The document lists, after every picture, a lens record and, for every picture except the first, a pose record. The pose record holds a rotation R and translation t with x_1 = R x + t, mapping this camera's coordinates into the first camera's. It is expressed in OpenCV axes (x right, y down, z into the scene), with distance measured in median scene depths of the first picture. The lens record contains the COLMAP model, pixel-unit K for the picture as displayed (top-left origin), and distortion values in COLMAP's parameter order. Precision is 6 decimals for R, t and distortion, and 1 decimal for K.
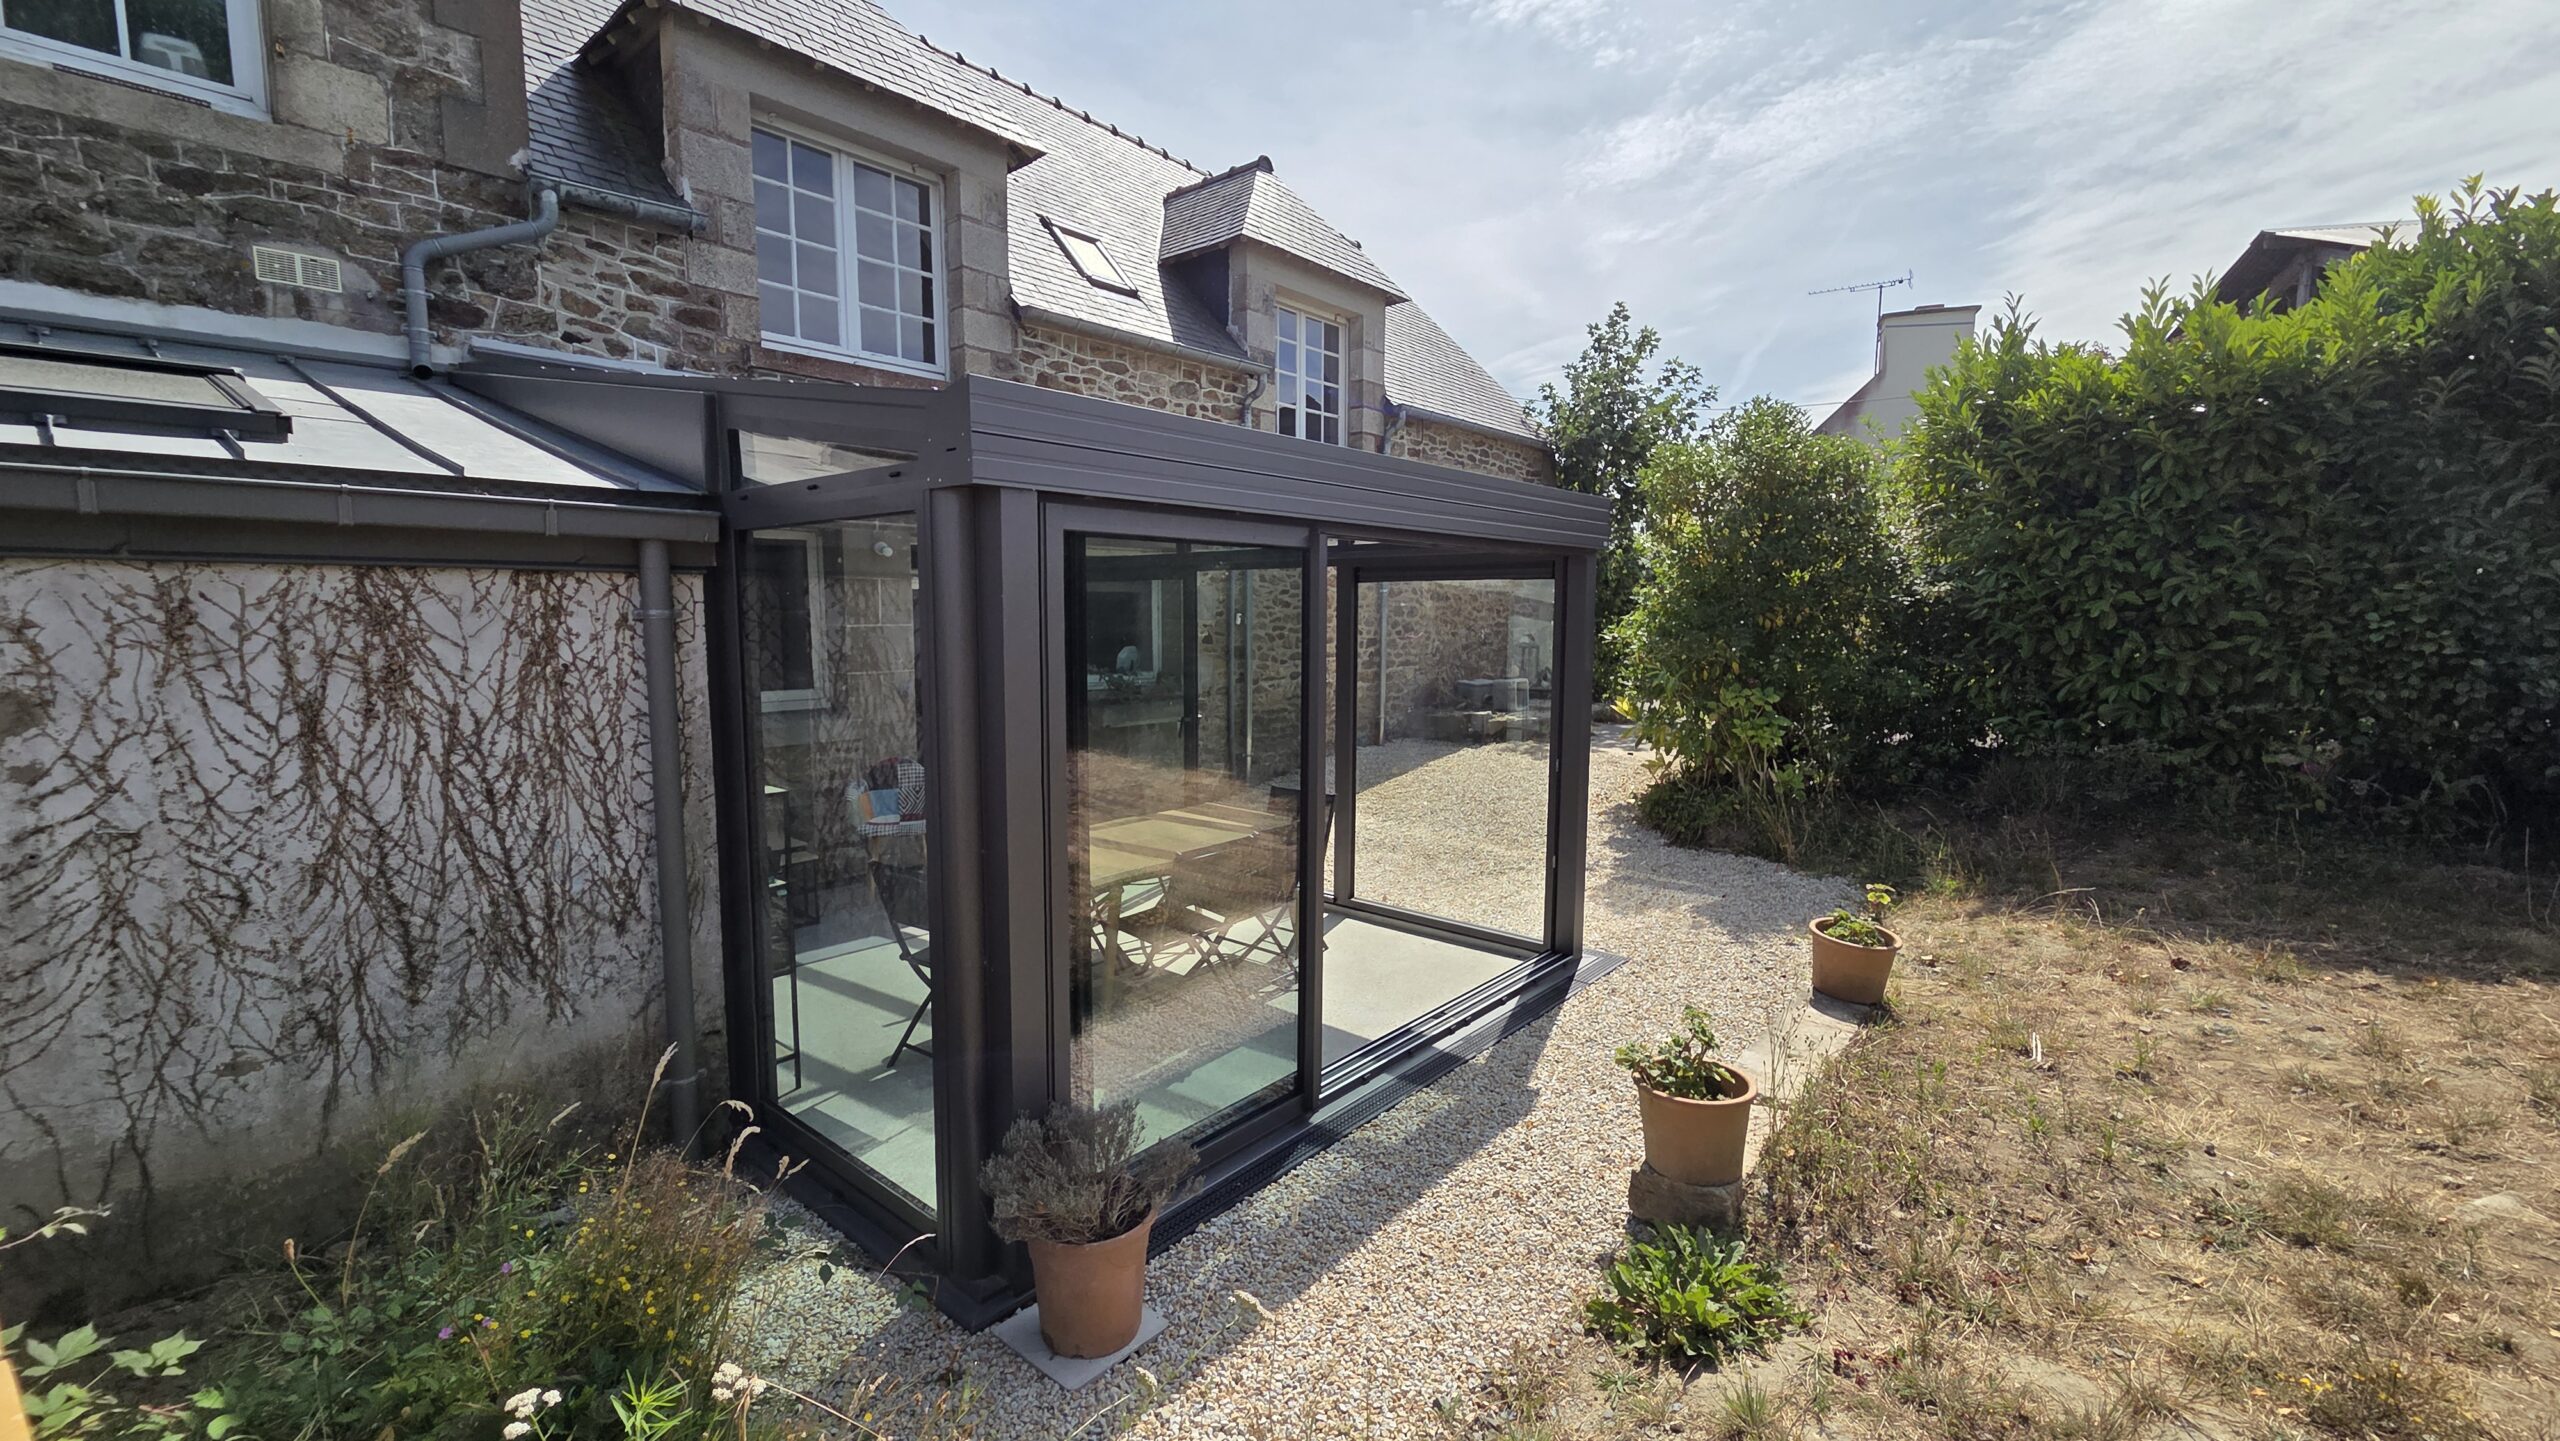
lens RADIAL K [[1050.8, 0, 1276.2], [0, 1050.8, 714.7], [0, 0, 1]] dist [0.003239, 0.000281]
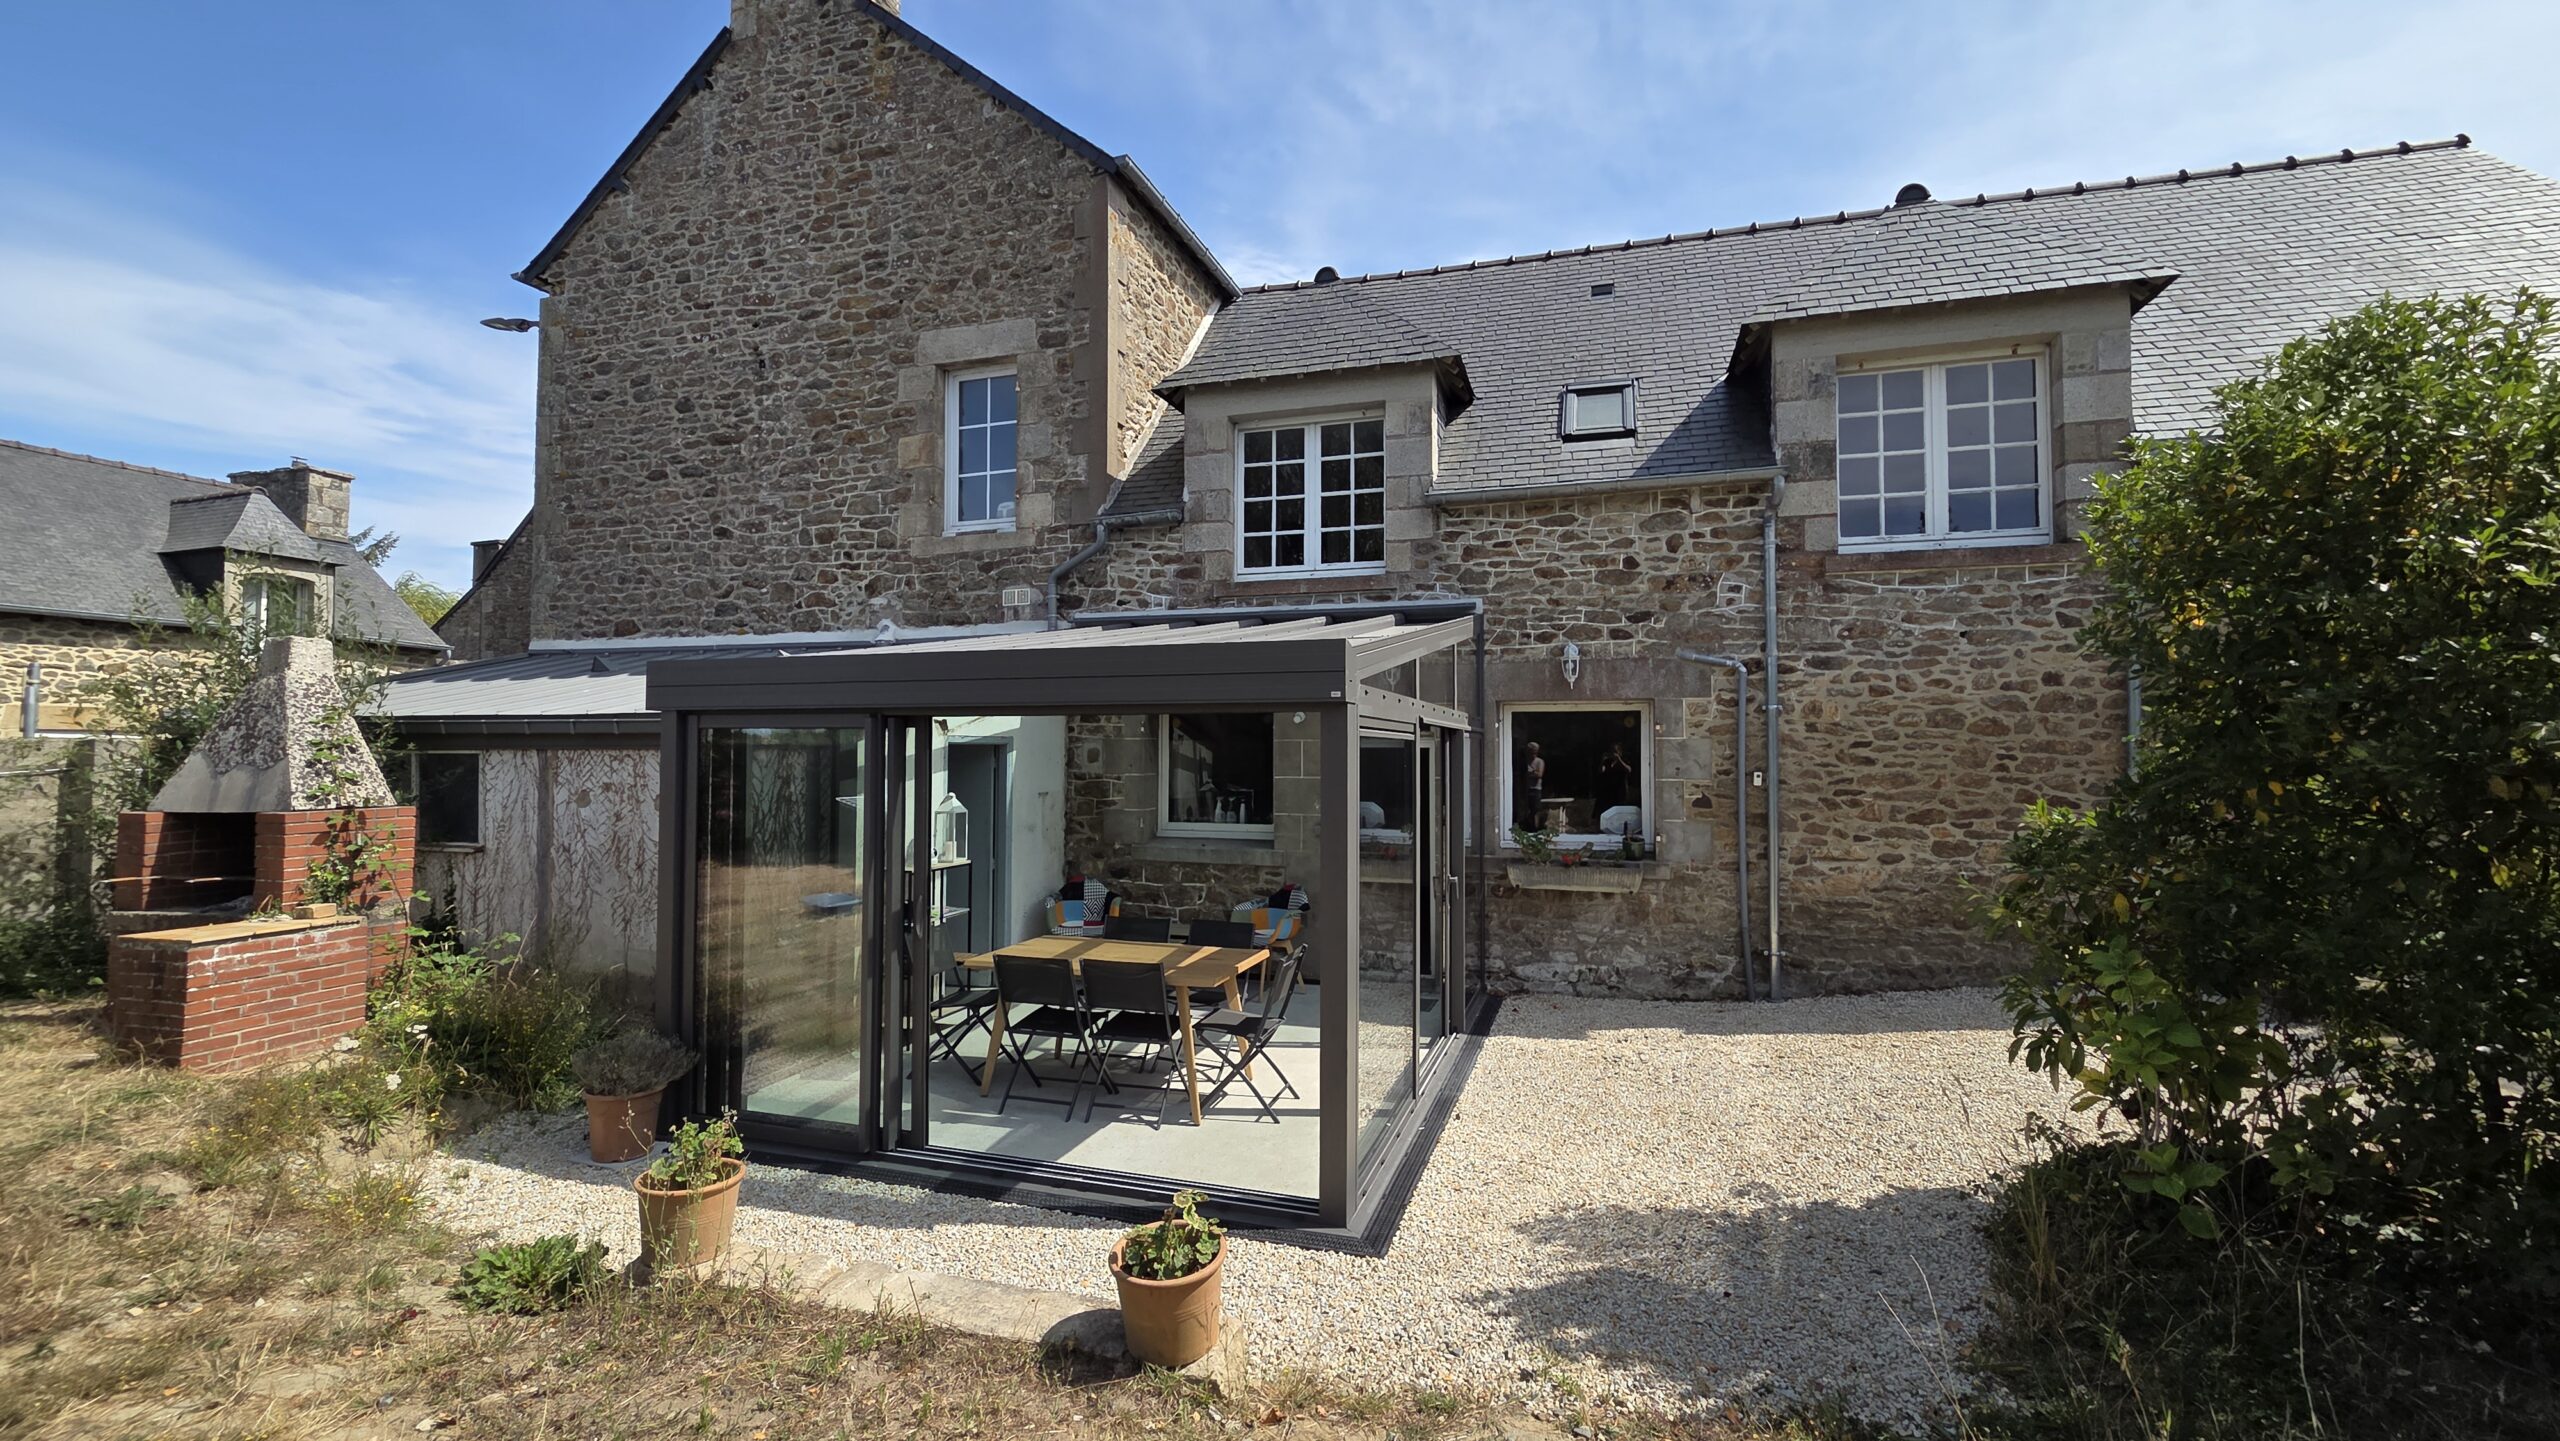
lens RADIAL K [[1050.8, 0, 1276.0], [0, 1050.8, 719.0], [0, 0, 1]] dist [0.003239, 0.000281]
pose [[0.389859, -0.030722, -0.920362, 1.024224], [-0.094023, 0.992892, -0.072971, -0.078951], [0.916062, 0.114983, 0.384200, 0.639474]]
